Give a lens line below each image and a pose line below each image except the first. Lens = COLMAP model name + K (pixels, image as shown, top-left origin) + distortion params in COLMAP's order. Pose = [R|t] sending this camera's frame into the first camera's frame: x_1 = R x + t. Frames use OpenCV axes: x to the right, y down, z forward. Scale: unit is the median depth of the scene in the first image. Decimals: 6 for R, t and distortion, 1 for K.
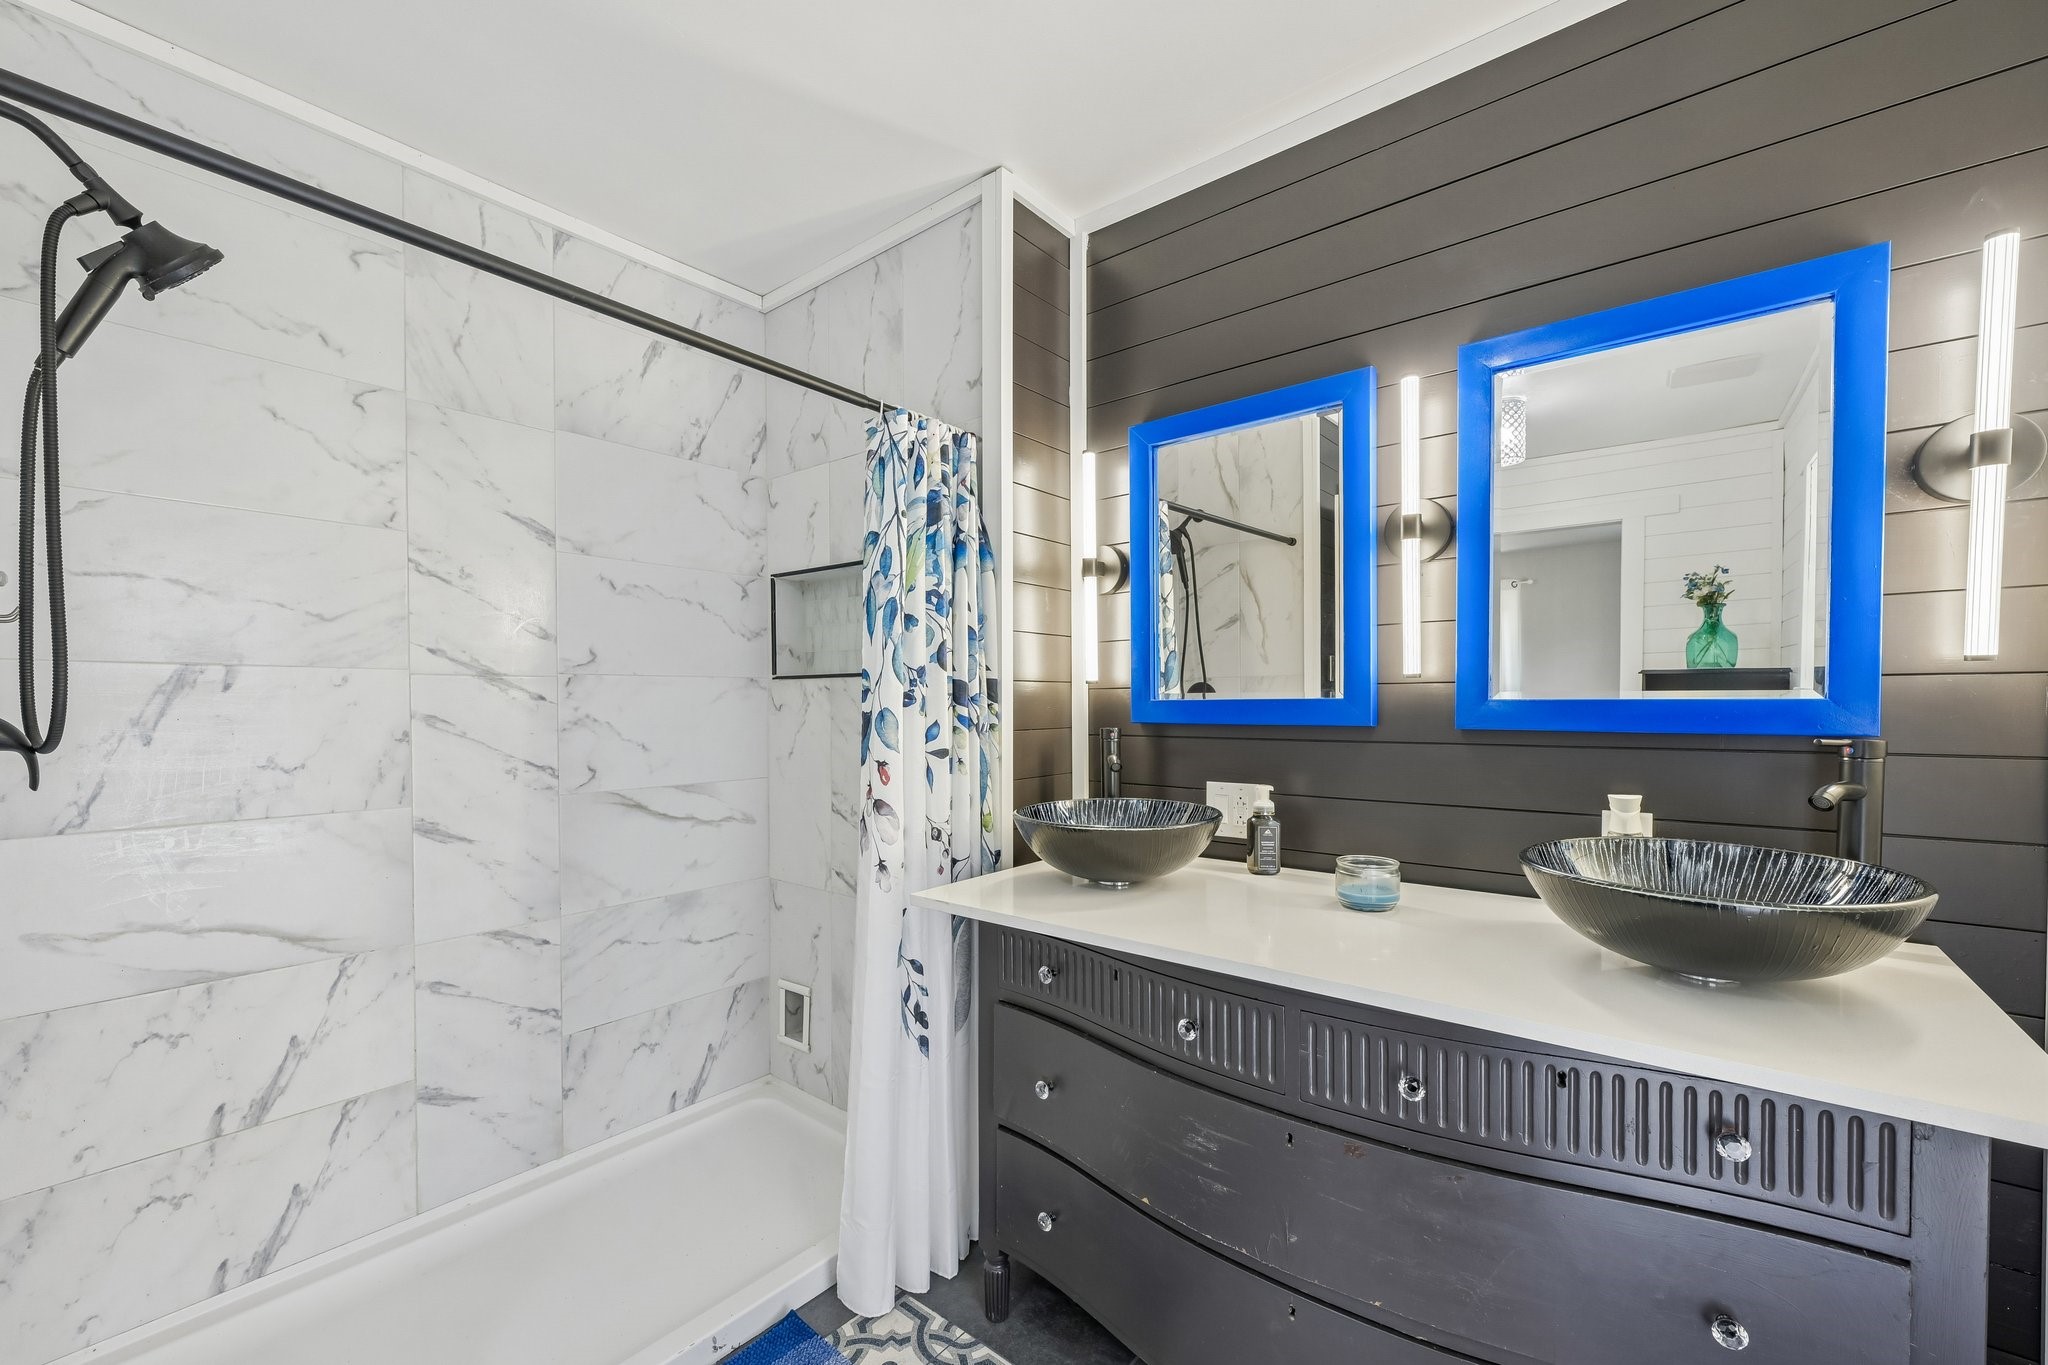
lens RADIAL K [[815.0, 0, 1029.7], [0, 815.0, 715.3], [0, 0, 1]] dist [-0.000223, 0.000257]
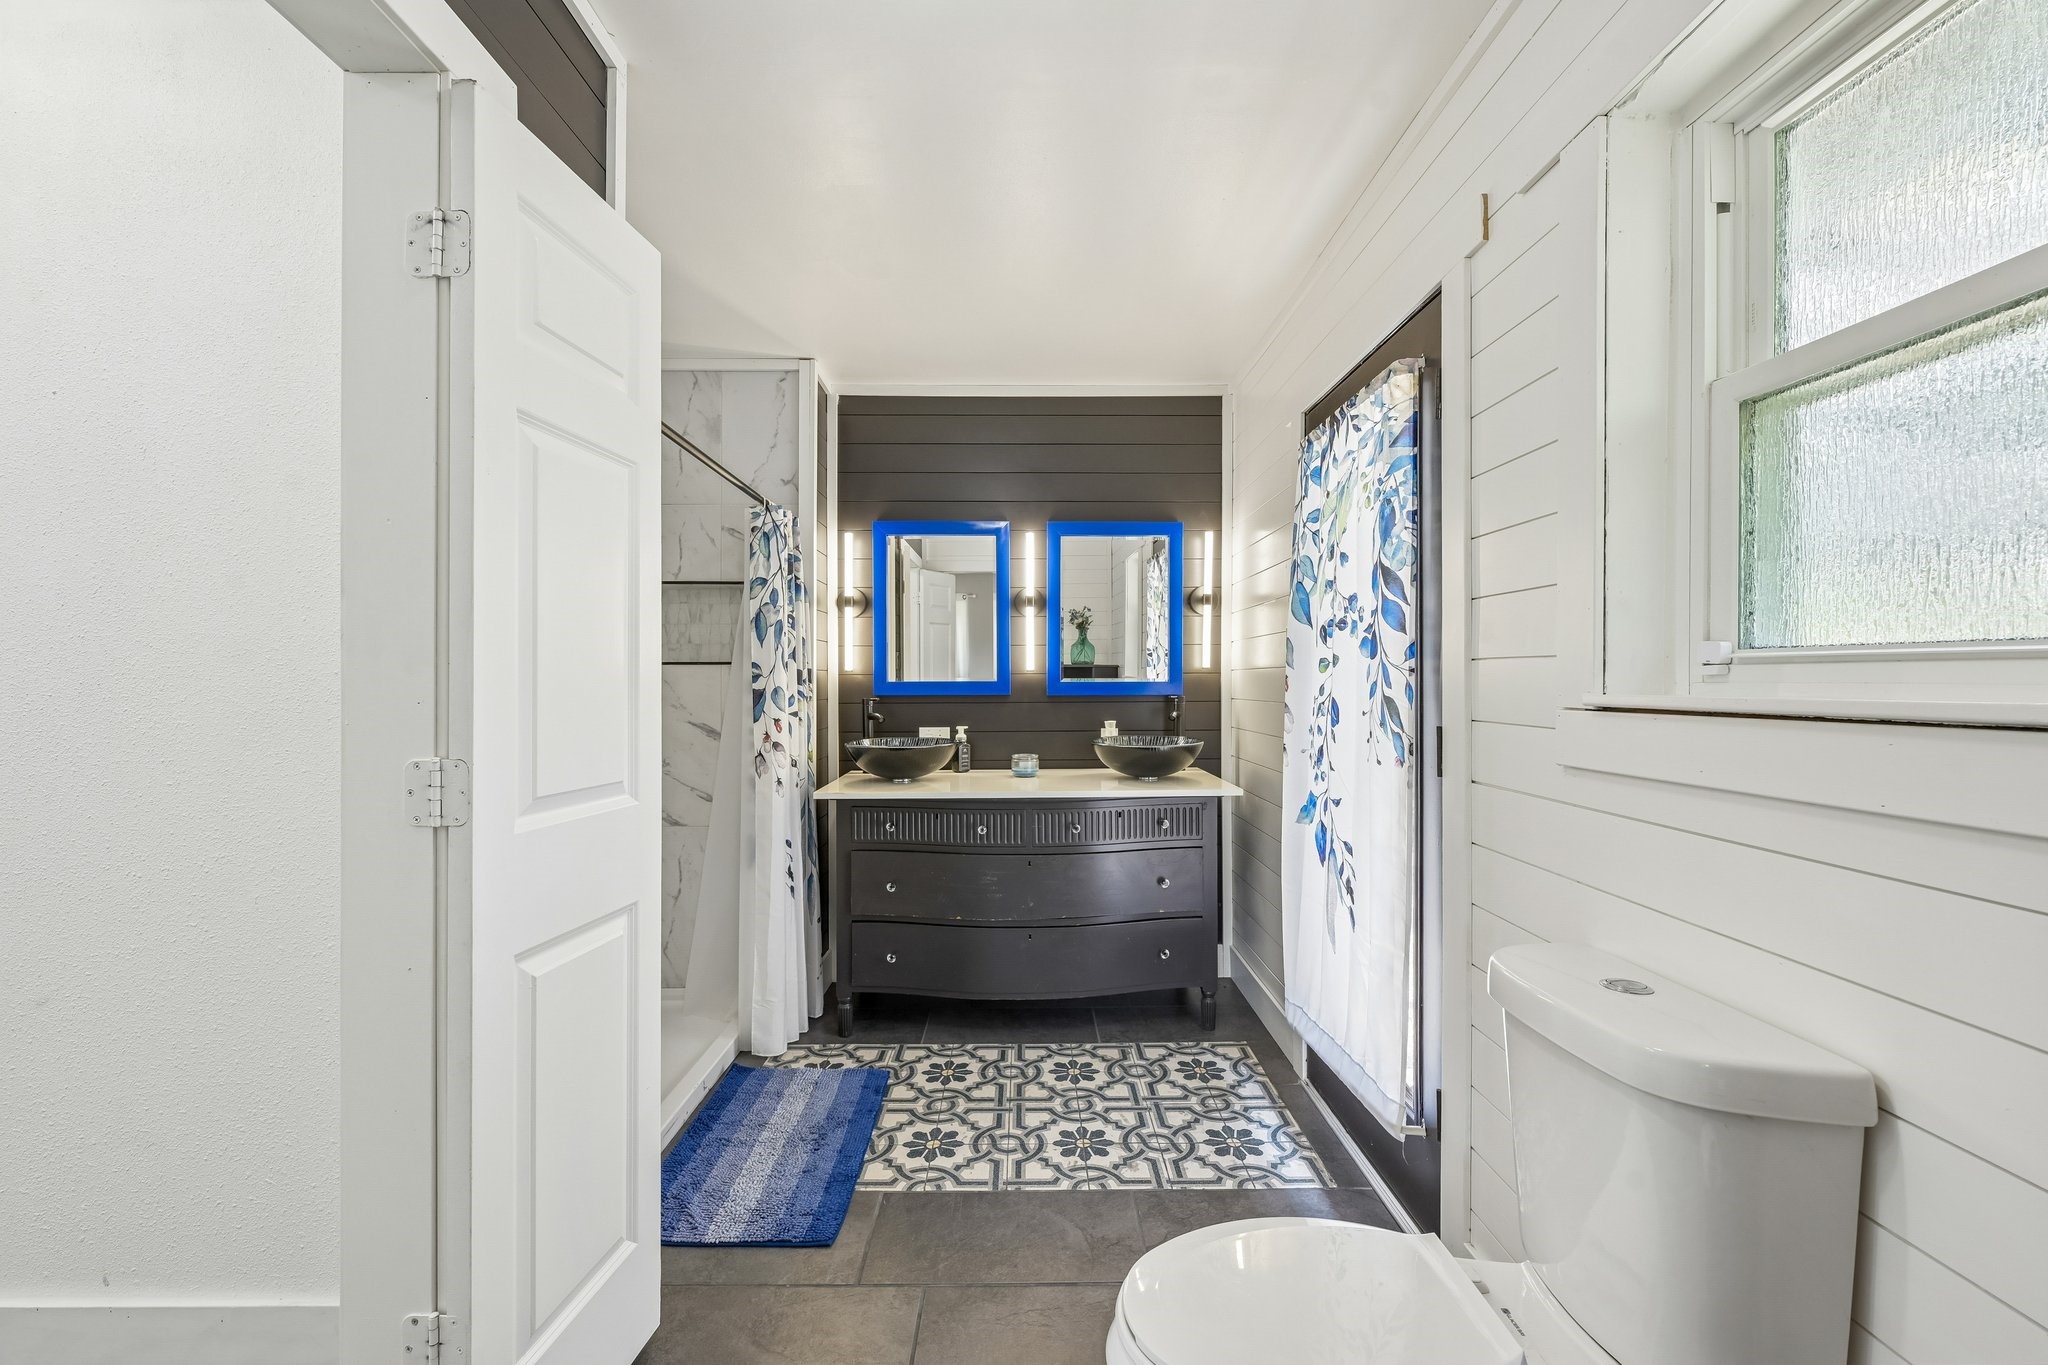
lens RADIAL K [[815.0, 0, 1023.7], [0, 815.0, 682.7], [0, 0, 1]] dist [-0.000223, 0.000257]
pose [[0.770481, -0.000016, 0.637463, -0.828002], [0.013676, 0.999770, -0.016505, 0.017144], [-0.637316, 0.021435, 0.770304, -0.578844]]
